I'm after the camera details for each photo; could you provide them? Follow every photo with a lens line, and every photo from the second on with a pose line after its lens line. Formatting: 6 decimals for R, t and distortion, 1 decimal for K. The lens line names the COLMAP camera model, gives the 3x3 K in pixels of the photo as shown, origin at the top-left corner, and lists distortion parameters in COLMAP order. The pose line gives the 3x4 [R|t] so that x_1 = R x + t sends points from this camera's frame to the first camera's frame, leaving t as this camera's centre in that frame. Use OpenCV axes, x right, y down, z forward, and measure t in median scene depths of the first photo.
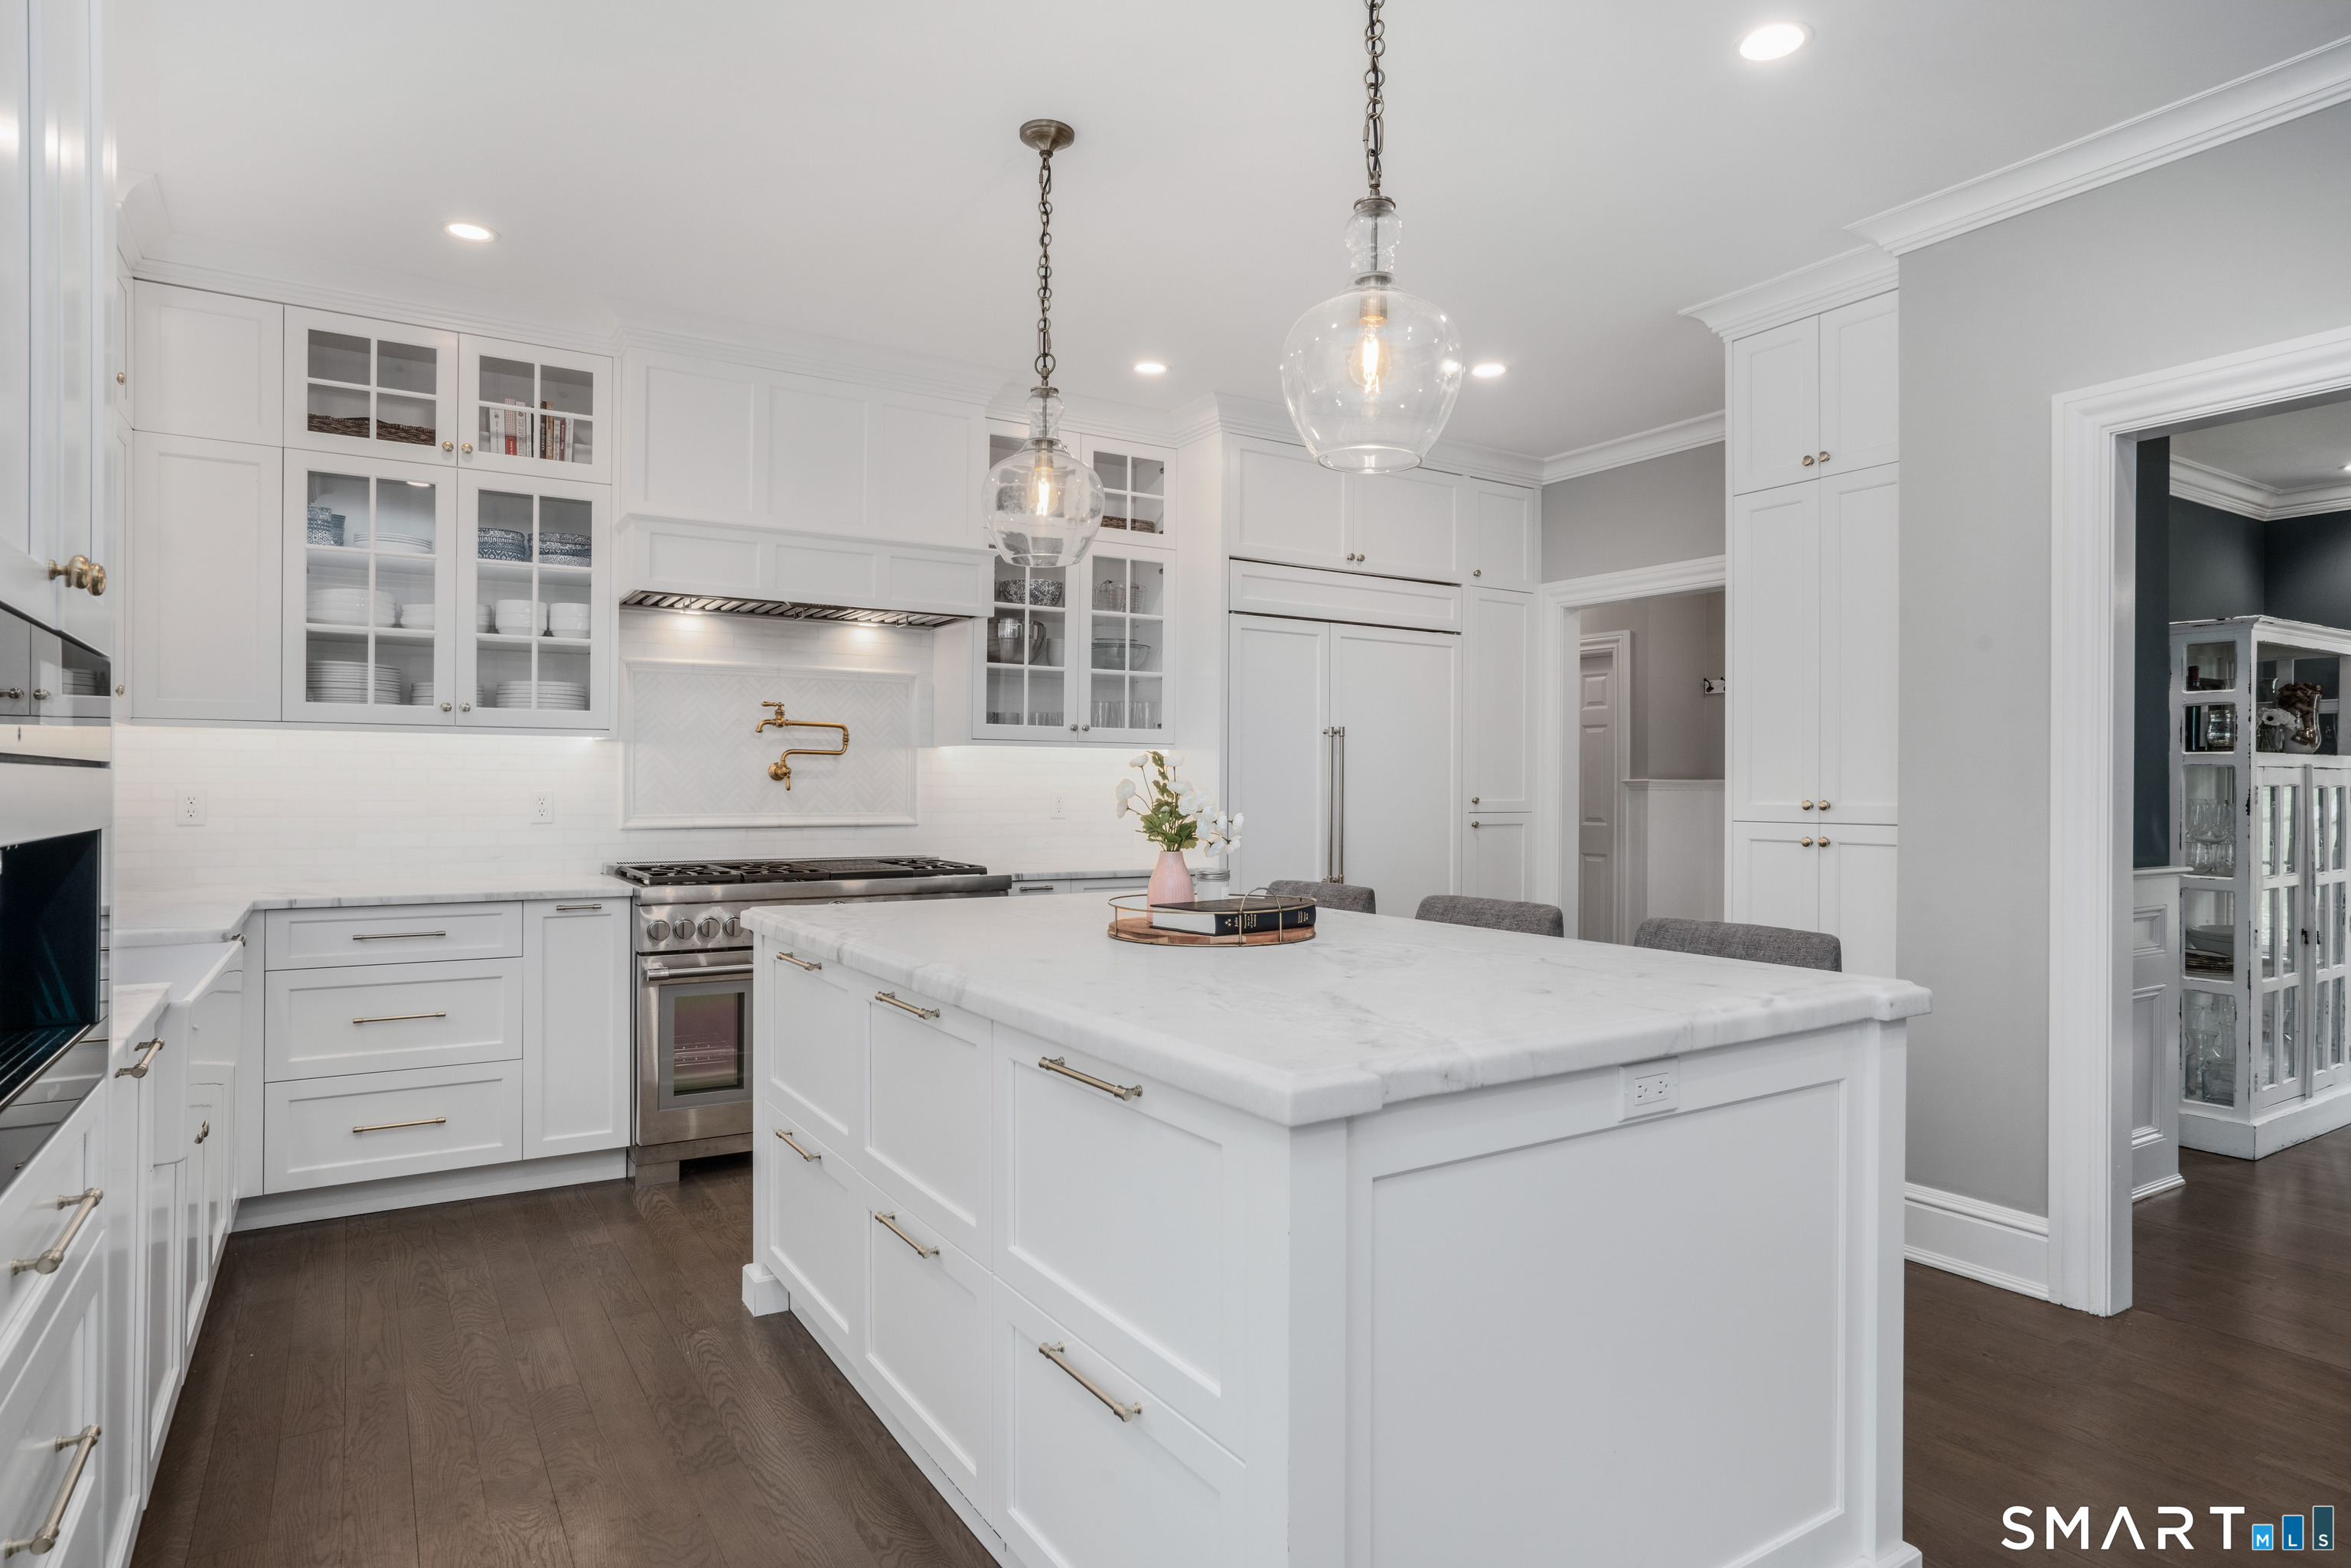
lens RADIAL K [[1306.0, 0, 1192.2], [0, 1306.0, 793.6], [0, 0, 1]] dist [-0.028722, 0.000687]
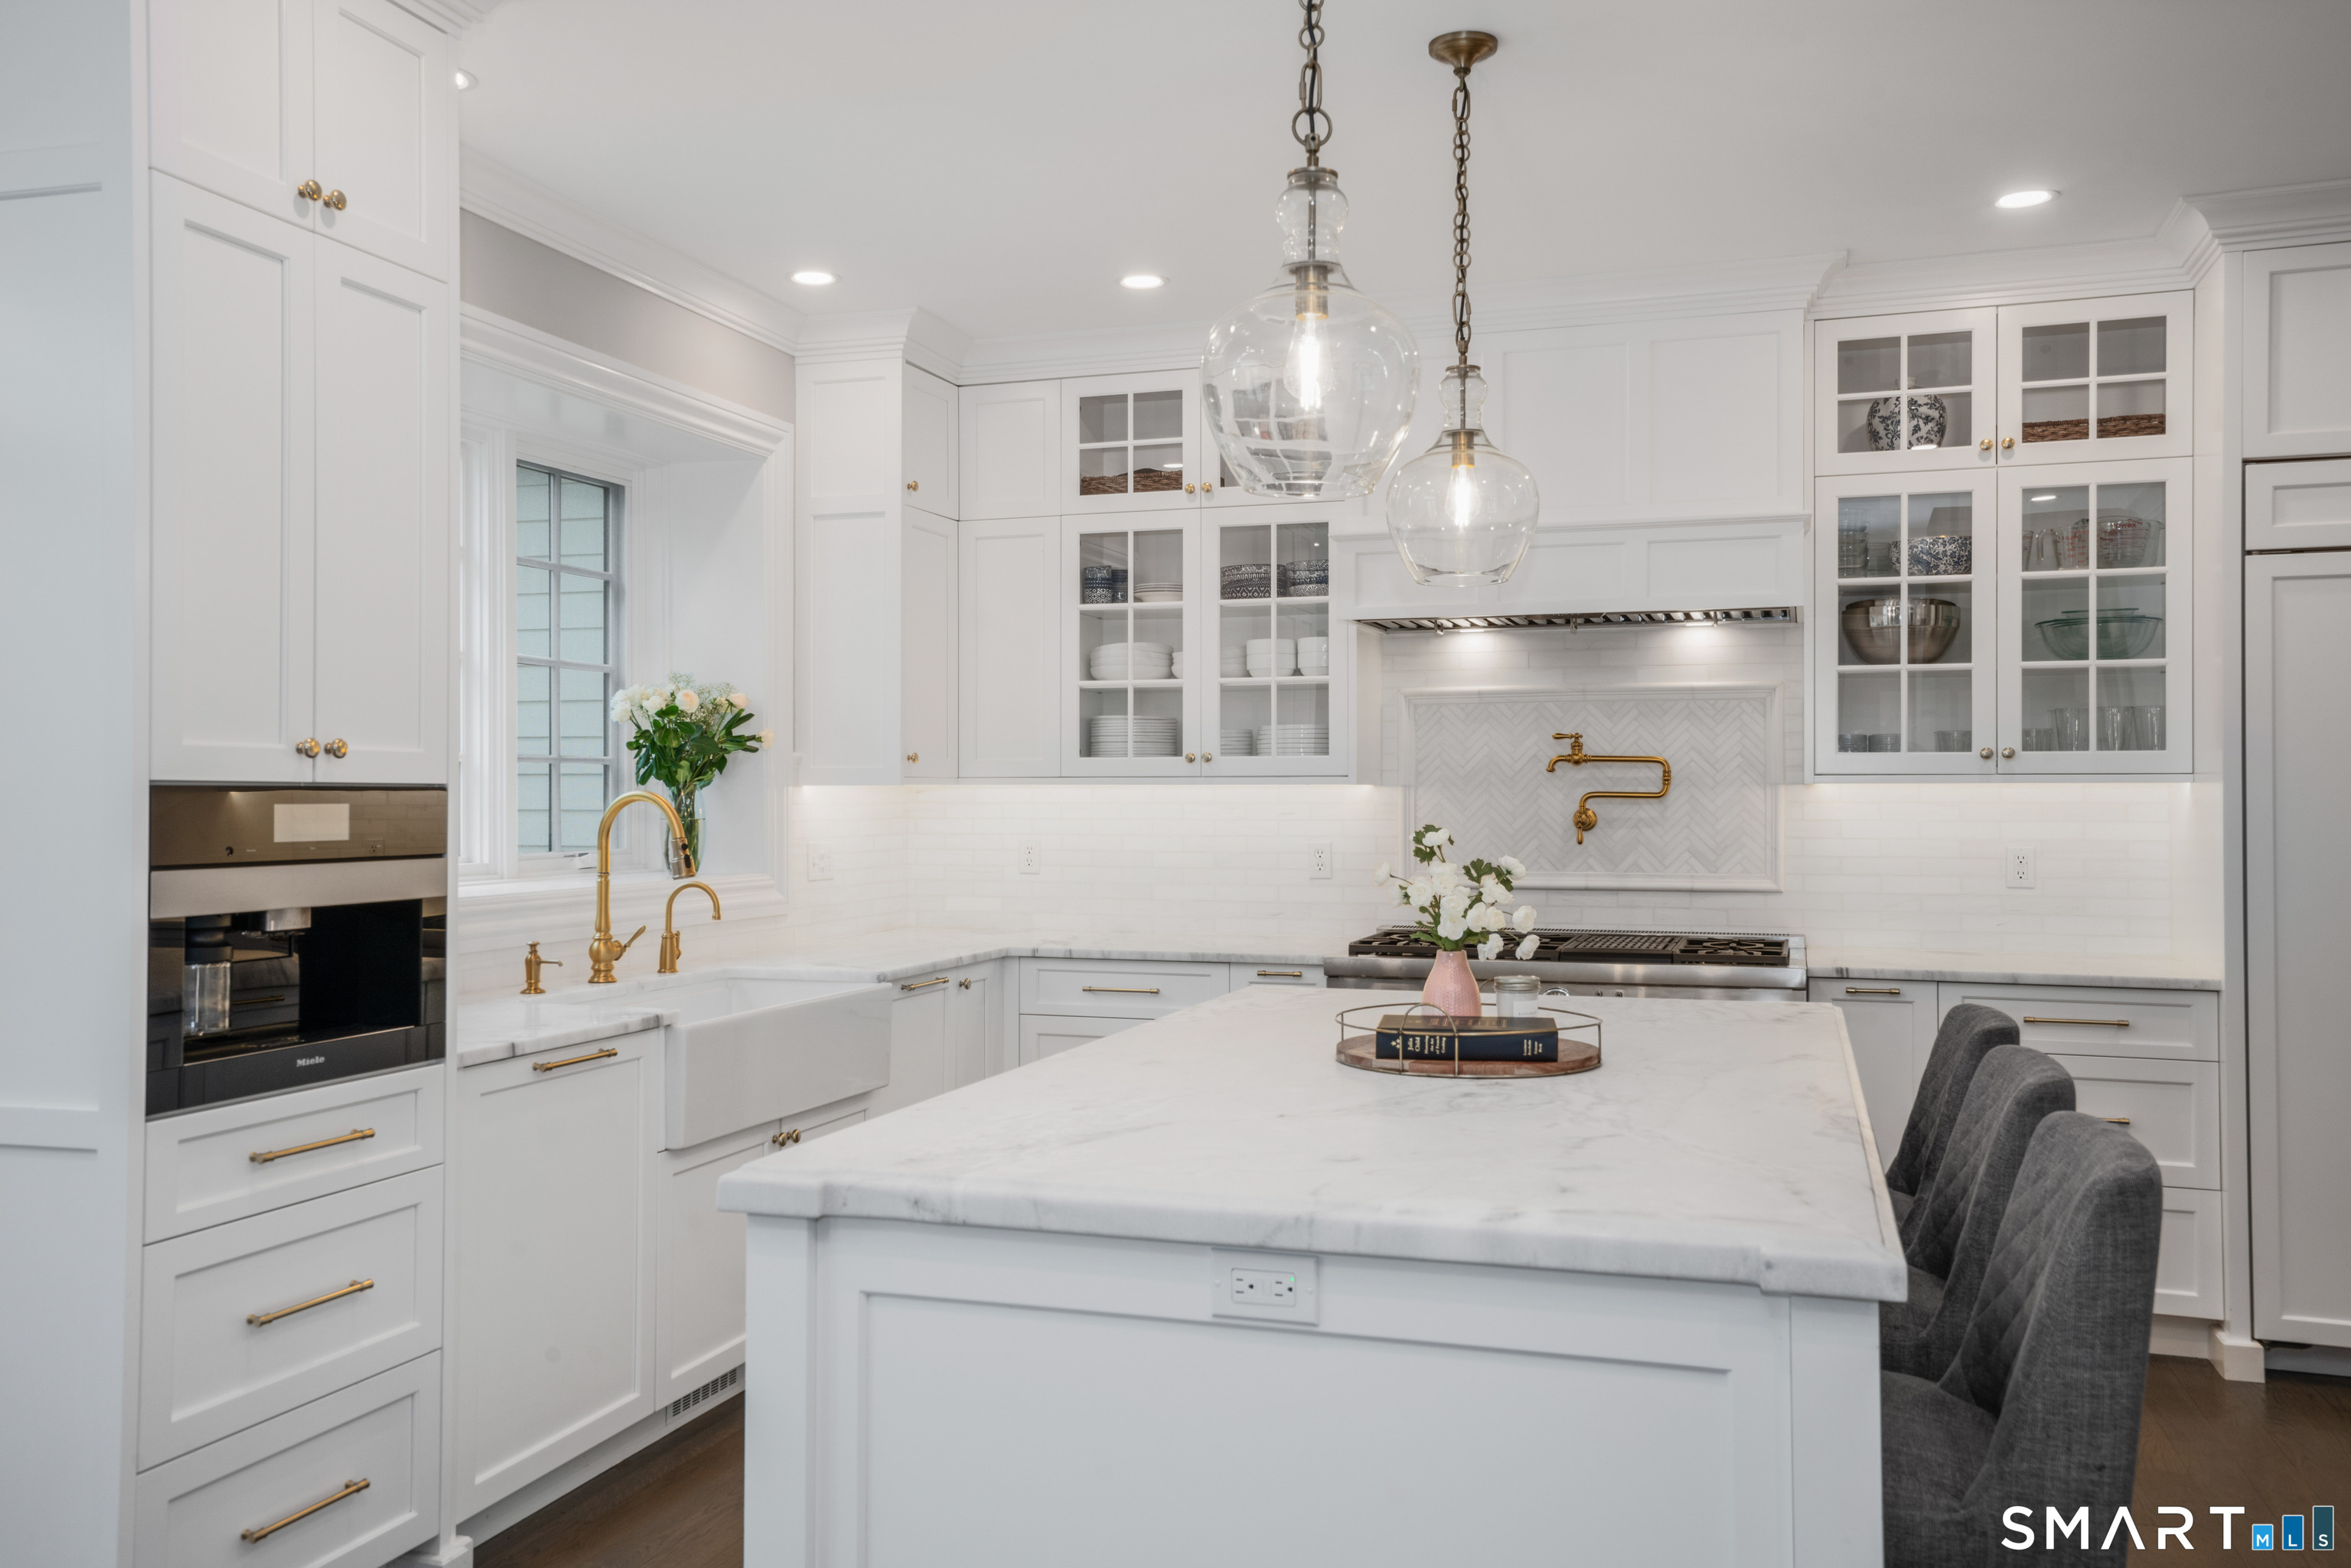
lens RADIAL K [[1913.5, 0, 1192.4], [0, 1913.5, 772.8], [0, 0, 1]] dist [0.013776, 0.013063]
pose [[0.631764, -0.013834, -0.775037, 0.503486], [-0.001583, 0.999816, -0.019137, -0.026400], [0.775159, 0.013317, 0.631626, 0.090430]]
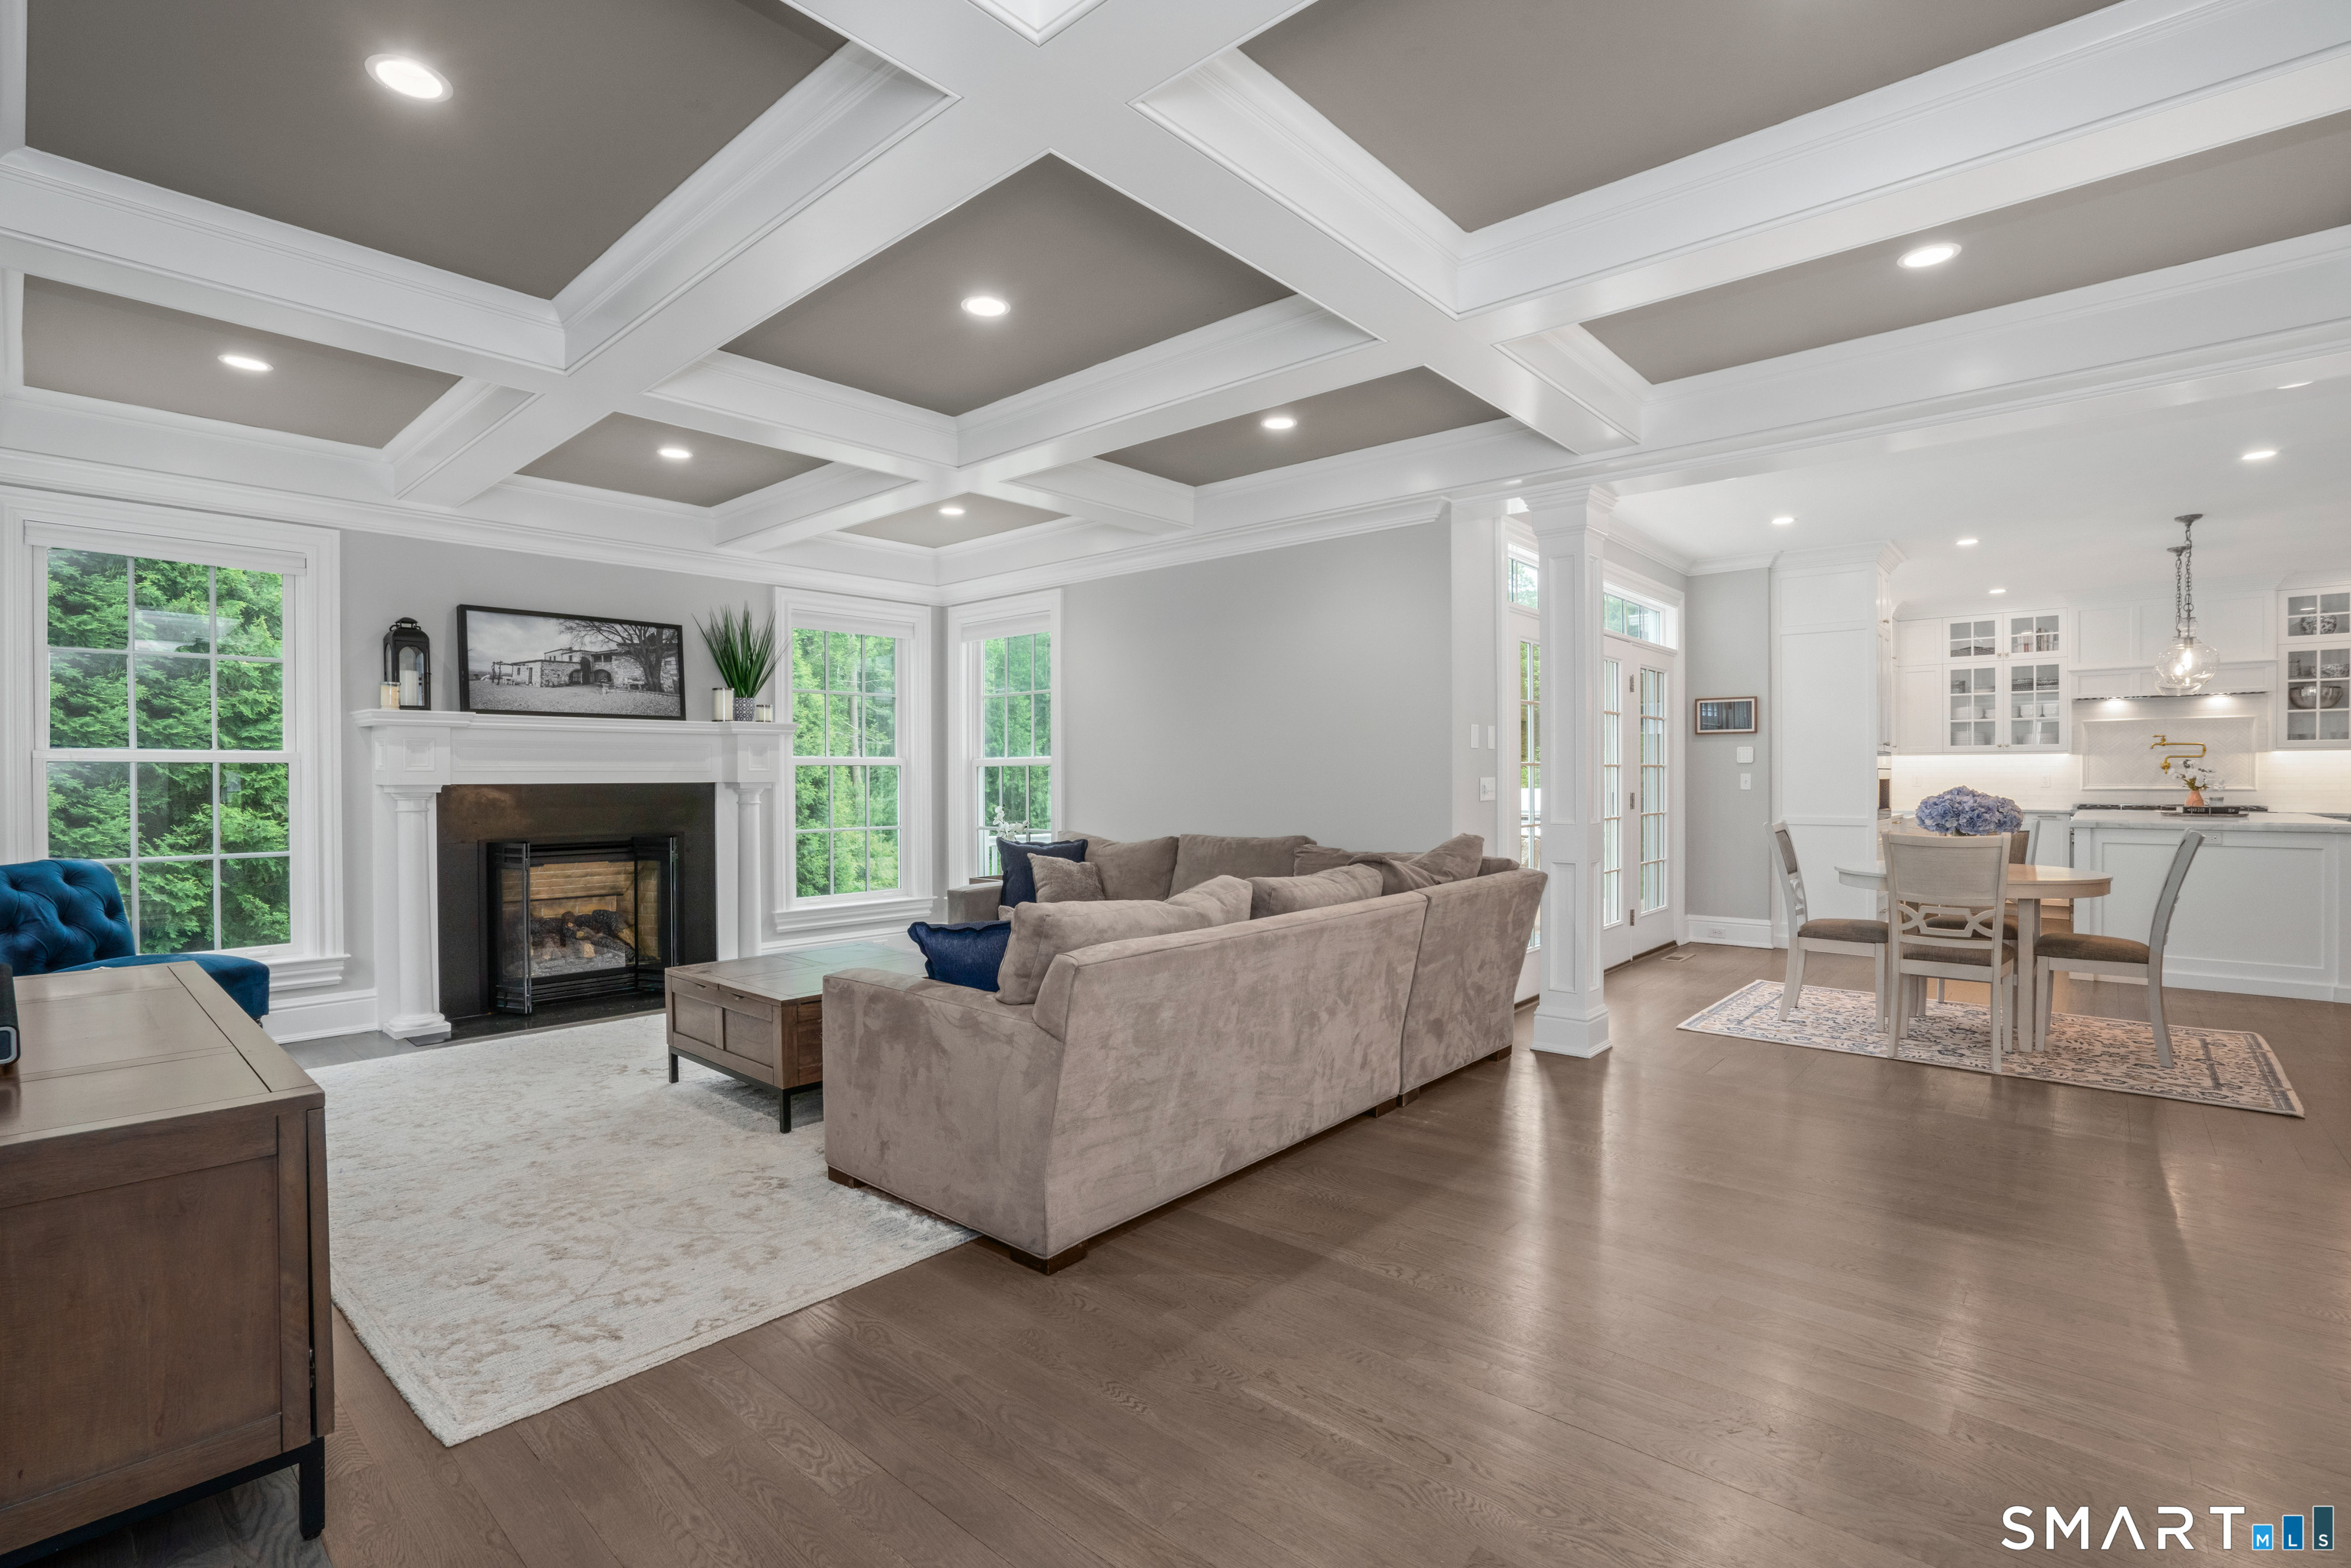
lens RADIAL K [[1099.7, 0, 1128.1], [0, 1099.7, 786.8], [0, 0, 1]] dist [-0.032558, 0.003229]
pose [[0.259503, -0.000089, -0.965742, 1.153489], [-0.004193, 0.999990, -0.001219, 0.033921], [0.965733, 0.004366, 0.259500, -1.392653]]
